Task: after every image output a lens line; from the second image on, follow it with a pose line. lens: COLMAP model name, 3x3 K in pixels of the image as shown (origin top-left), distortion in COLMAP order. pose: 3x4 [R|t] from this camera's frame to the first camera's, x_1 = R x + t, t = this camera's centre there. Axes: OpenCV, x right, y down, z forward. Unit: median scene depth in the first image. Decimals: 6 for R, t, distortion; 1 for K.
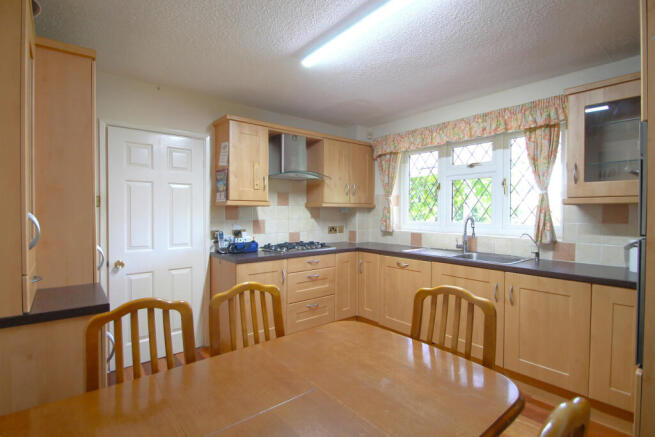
lens RADIAL K [[314.7, 0, 329.1], [0, 314.7, 216.2], [0, 0, 1]] dist [0.000328, -0.000229]
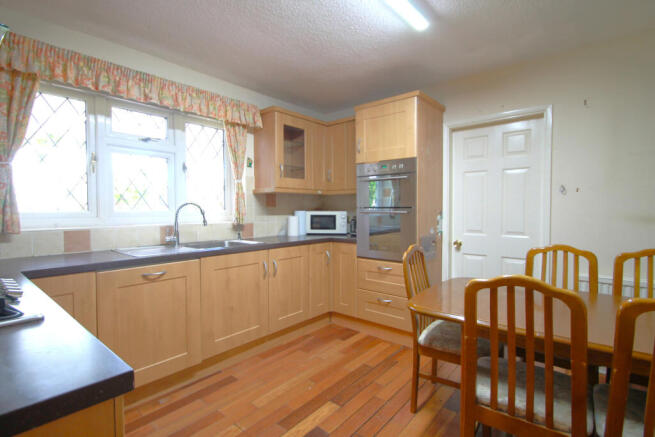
lens RADIAL K [[314.7, 0, 329.1], [0, 314.7, 216.2], [0, 0, 1]] dist [0.000328, -0.000229]
pose [[-0.159720, -0.029635, 0.986717, -0.527625], [0.014057, 0.999380, 0.032291, 0.019391], [-0.987062, 0.019028, -0.159204, 0.852369]]
